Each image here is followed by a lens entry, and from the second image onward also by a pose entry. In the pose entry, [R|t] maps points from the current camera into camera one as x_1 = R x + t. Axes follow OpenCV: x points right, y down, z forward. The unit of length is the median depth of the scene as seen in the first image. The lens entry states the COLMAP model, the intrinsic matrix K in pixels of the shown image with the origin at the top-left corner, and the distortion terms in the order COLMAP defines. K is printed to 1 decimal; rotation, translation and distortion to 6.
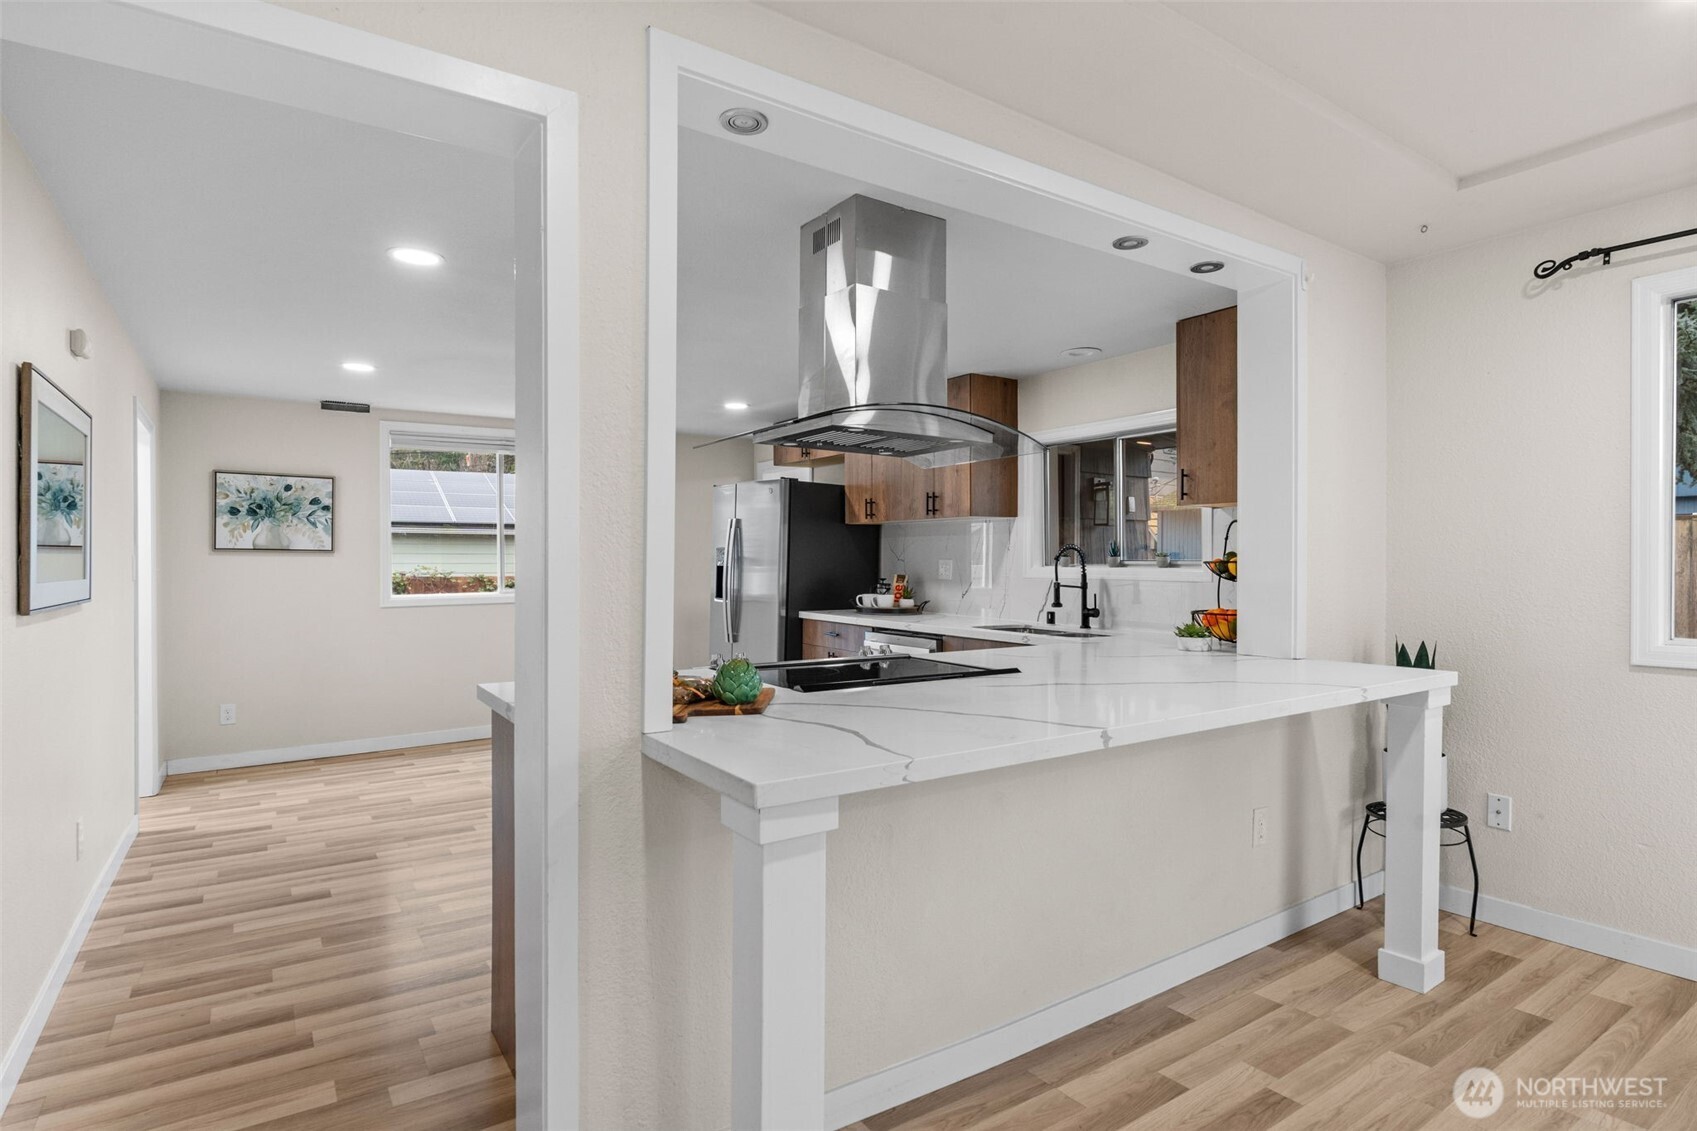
lens RADIAL K [[863.7, 0, 849.1], [0, 863.7, 564.5], [0, 0, 1]] dist [-0.002832, -0.000178]
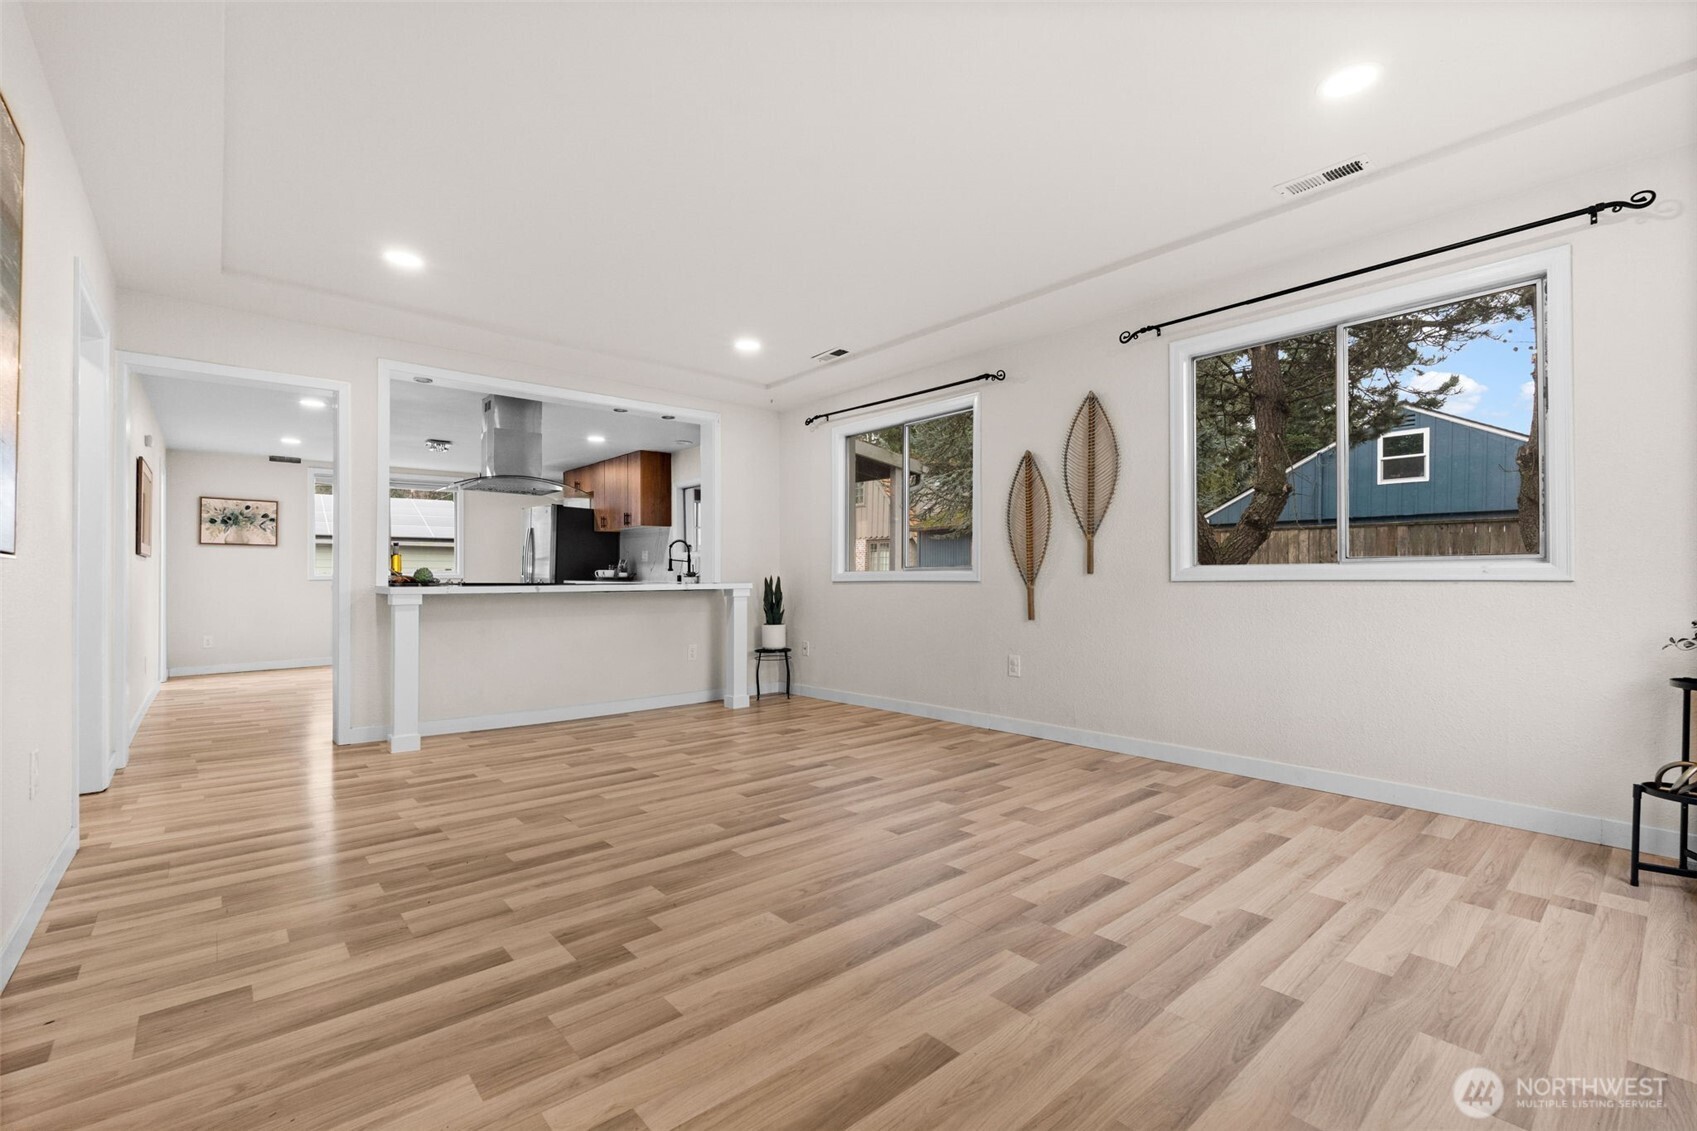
lens RADIAL K [[724.8, 0, 844.7], [0, 724.8, 574.8], [0, 0, 1]] dist [0.000102, 0.000135]
pose [[0.993435, -0.001648, 0.114389, 0.348782], [0.002323, 0.999981, -0.005770, 0.053814], [-0.114378, 0.005998, 0.993419, -0.543595]]
